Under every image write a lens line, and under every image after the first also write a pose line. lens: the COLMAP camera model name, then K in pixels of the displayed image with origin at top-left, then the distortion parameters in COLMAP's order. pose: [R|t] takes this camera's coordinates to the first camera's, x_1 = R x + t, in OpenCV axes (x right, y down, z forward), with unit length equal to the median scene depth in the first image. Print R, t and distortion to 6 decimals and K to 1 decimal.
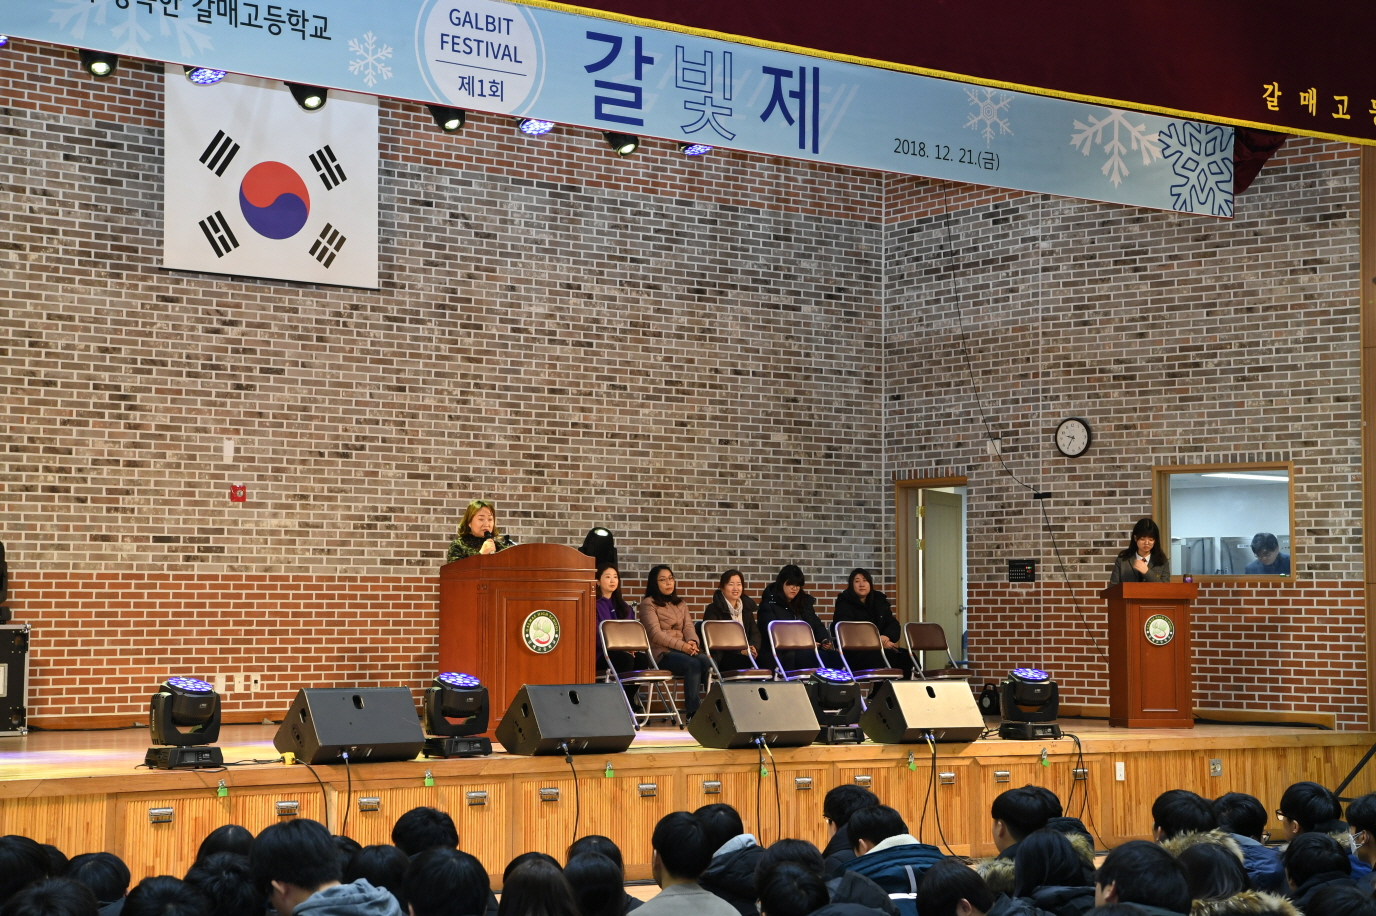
lens RADIAL K [[2598.9, 0, 682.9], [0, 2598.9, 441.9], [0, 0, 1]] dist [0.301199, 0.000000]
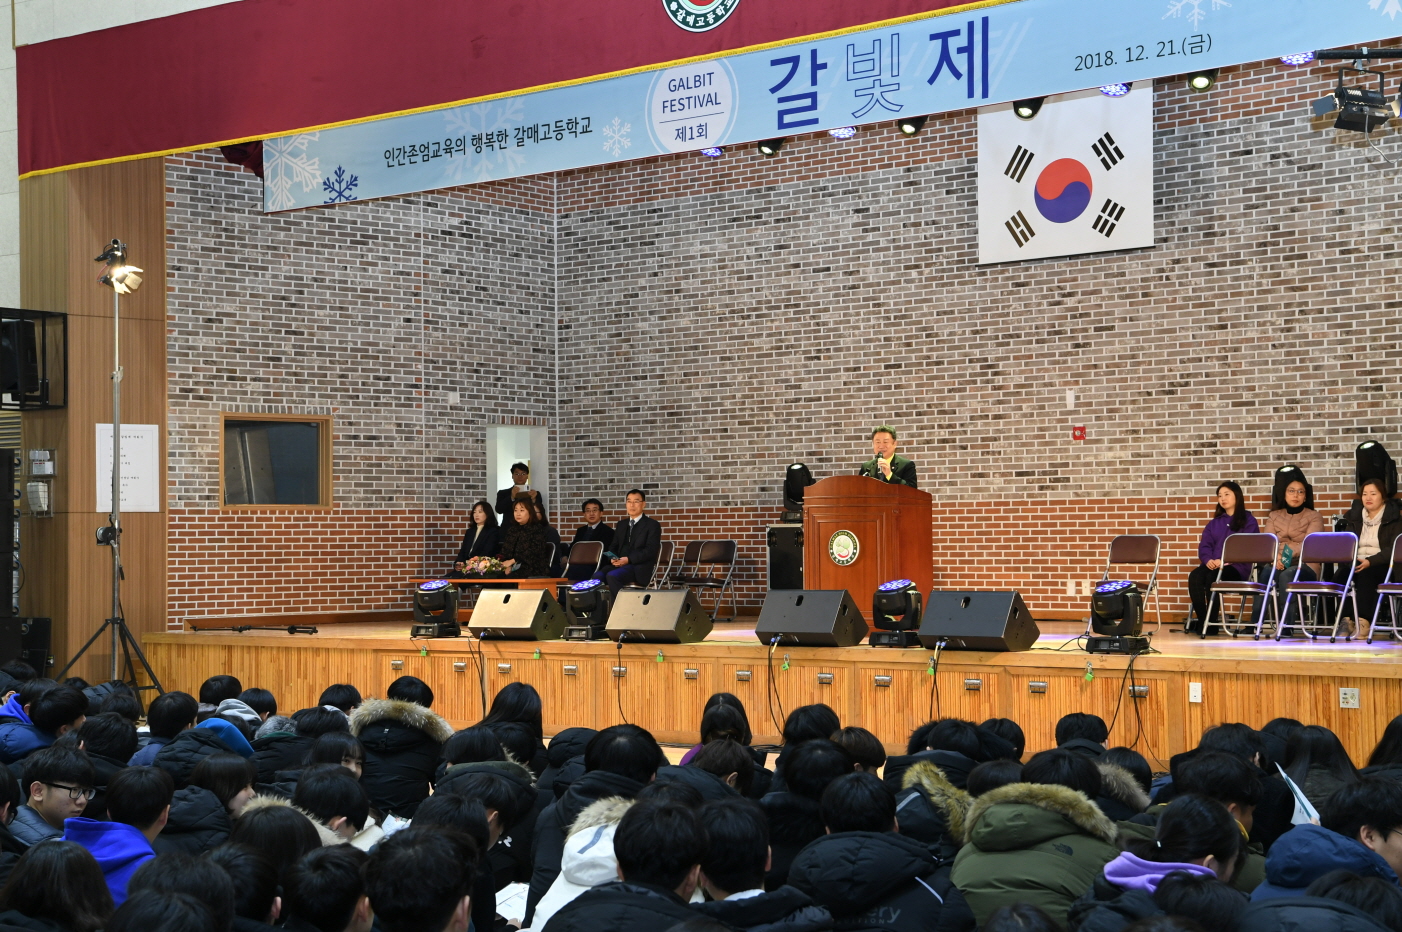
lens RADIAL K [[2187.3, 0, 703.0], [0, 2187.3, 449.2], [0, 0, 1]] dist [0.224617, 0.000000]
pose [[0.255837, -0.050418, -0.965404, 0.749489], [0.080531, 0.996279, -0.030690, 0.043008], [0.963360, -0.069894, 0.258945, 0.546614]]
